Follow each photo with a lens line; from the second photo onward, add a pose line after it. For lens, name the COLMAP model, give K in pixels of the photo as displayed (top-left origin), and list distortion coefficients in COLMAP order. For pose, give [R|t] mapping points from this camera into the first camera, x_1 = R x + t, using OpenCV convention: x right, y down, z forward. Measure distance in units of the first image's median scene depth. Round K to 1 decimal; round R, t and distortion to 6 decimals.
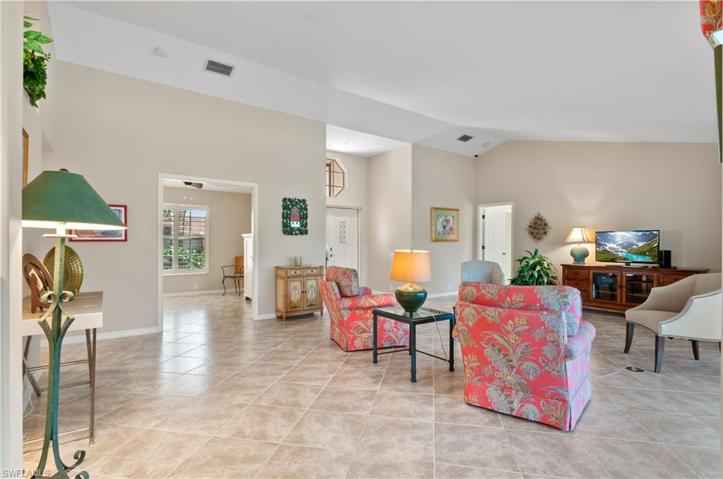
lens RADIAL K [[352.8, 0, 364.6], [0, 352.8, 240.1], [0, 0, 1]] dist [0.006909, 0.000534]
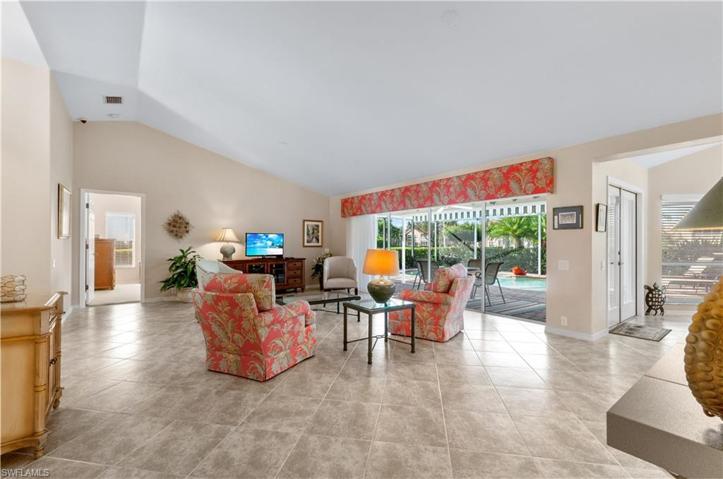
lens RADIAL K [[322.2, 0, 362.6], [0, 322.2, 242.8], [0, 0, 1]] dist [-0.000757, -0.000360]
pose [[-0.022973, -0.000439, 0.999736, -0.482941], [-0.010899, 0.999941, 0.000189, 0.007373], [-0.999677, -0.010891, -0.022977, 0.587112]]
